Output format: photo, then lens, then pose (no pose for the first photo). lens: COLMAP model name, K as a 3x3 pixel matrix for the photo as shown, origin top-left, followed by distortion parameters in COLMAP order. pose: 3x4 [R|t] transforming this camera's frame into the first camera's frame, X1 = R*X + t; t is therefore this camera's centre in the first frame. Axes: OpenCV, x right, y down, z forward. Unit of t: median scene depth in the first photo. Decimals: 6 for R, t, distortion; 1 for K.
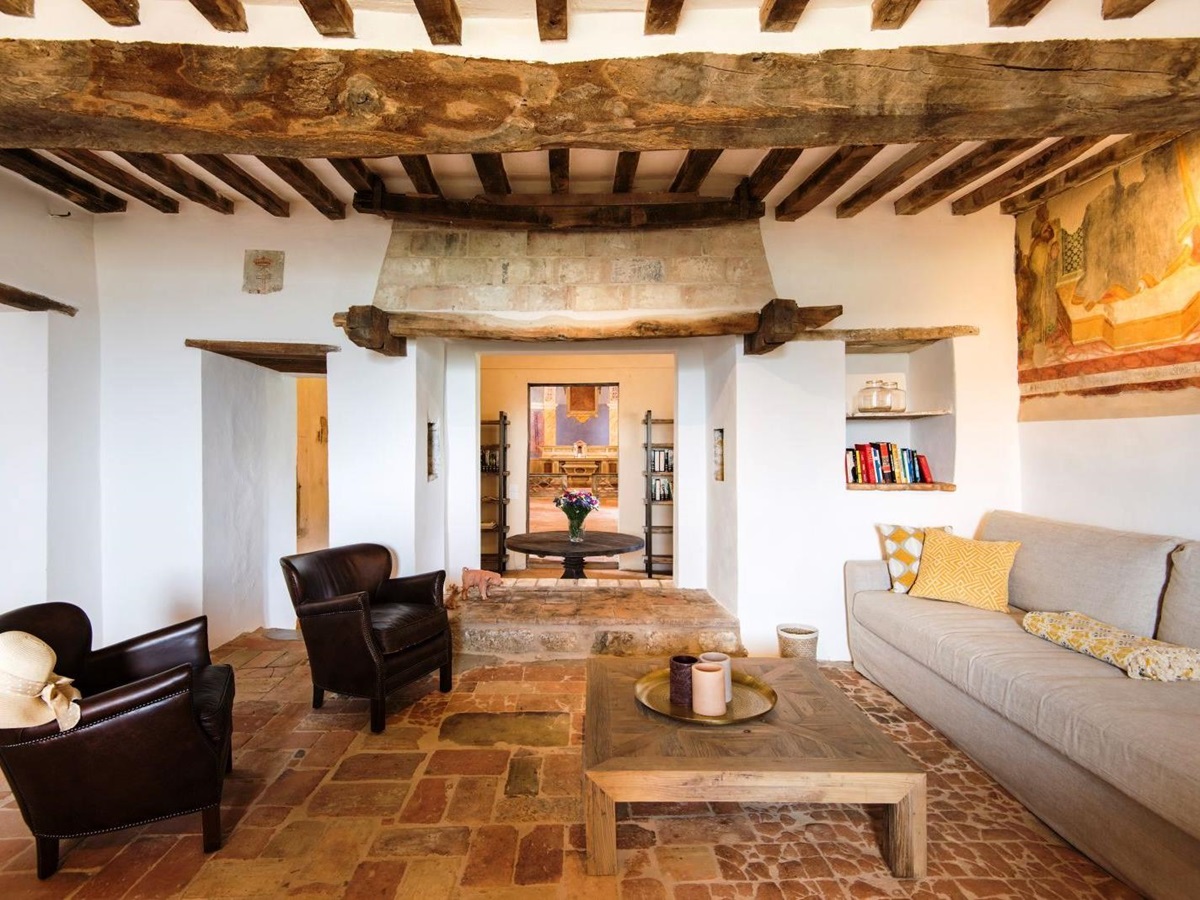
lens RADIAL K [[626.9, 0, 601.6], [0, 626.9, 455.7], [0, 0, 1]] dist [0.011260, -0.003650]
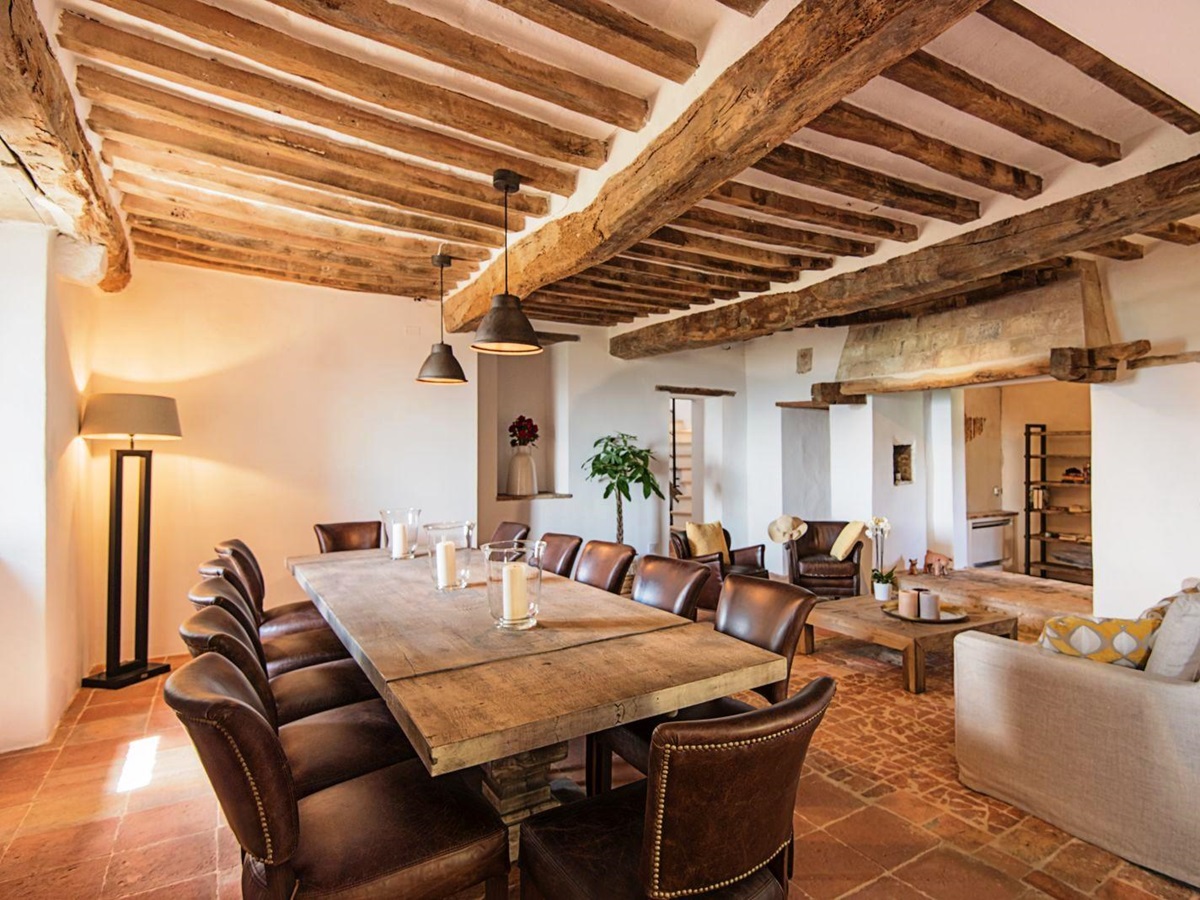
lens RADIAL K [[626.9, 0, 602.5], [0, 626.9, 450.0], [0, 0, 1]] dist [0.011260, -0.003650]
pose [[0.462793, -0.012640, -0.886376, 0.892232], [-0.006361, 0.999825, -0.017579, -0.015319], [0.886444, 0.013773, 0.462632, -0.349168]]
